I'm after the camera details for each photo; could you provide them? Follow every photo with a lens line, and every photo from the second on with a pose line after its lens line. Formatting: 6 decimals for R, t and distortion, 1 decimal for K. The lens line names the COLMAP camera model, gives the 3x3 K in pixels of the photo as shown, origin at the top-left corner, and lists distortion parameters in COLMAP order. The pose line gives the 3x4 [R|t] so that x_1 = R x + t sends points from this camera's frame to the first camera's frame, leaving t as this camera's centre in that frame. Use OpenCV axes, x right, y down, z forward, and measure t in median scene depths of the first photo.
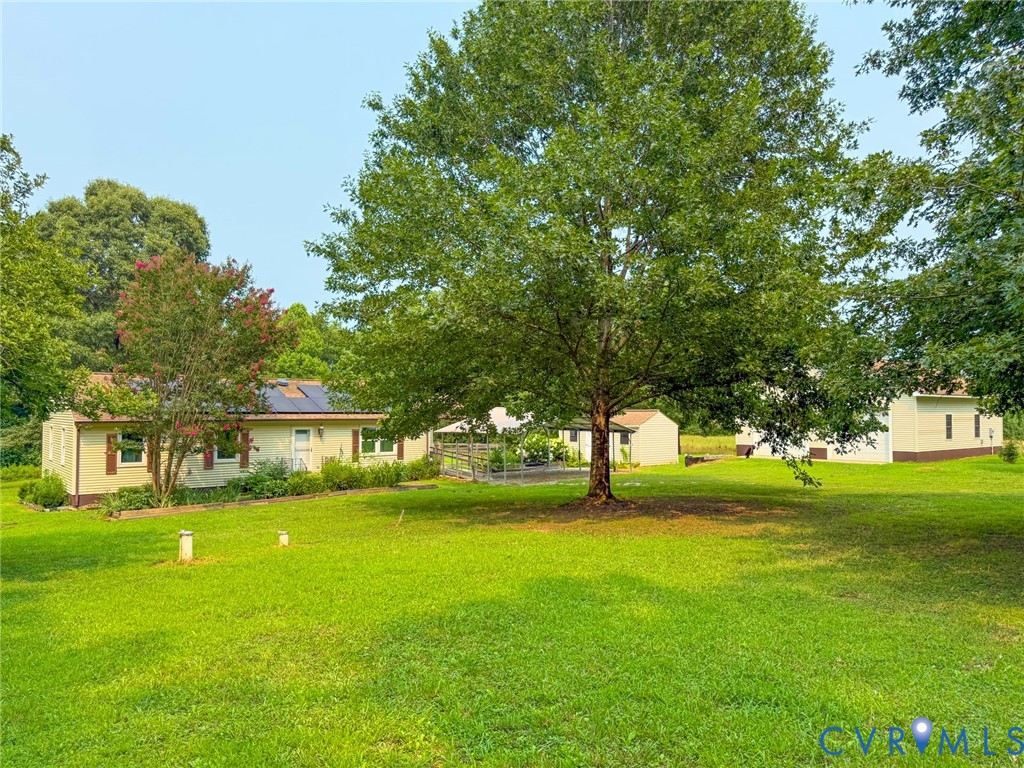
lens RADIAL K [[699.1, 0, 512.0], [0, 699.1, 384.0], [0, 0, 1]] dist [-0.003186, -0.004162]
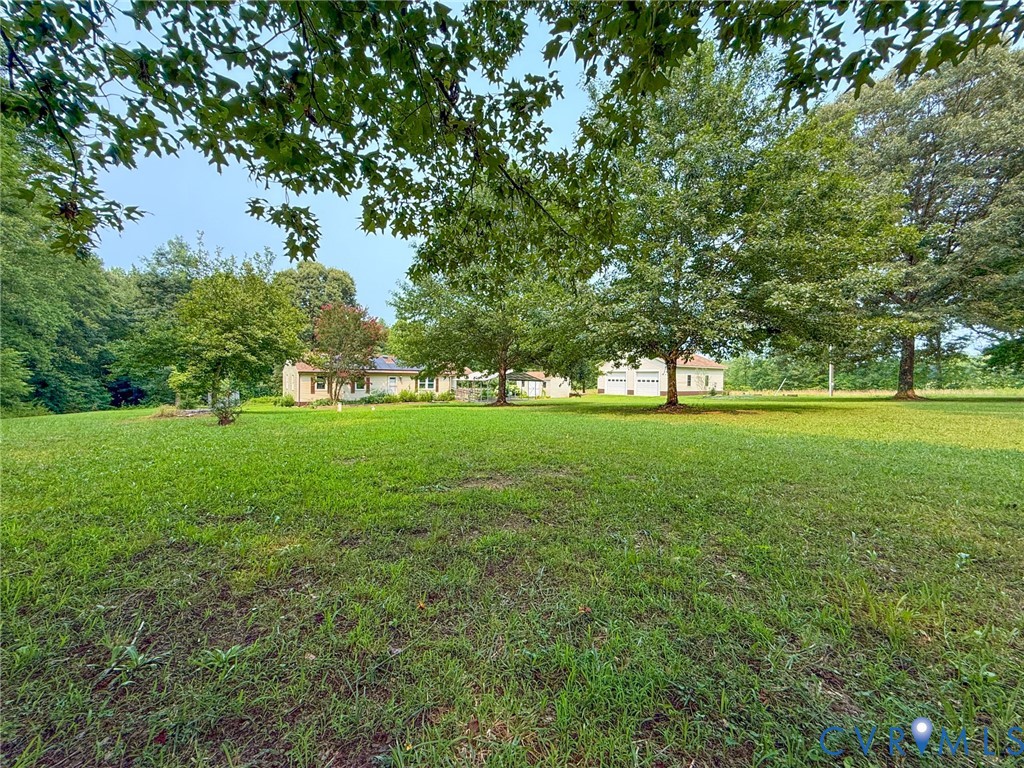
lens RADIAL K [[411.6, 0, 512.0], [0, 411.6, 384.0], [0, 0, 1]] dist [-0.002186, -0.000283]
pose [[0.998103, 0.015004, -0.059705, 0.195125], [-0.011907, 0.998582, 0.051882, 0.013702], [0.060399, -0.051073, 0.996867, -0.370763]]
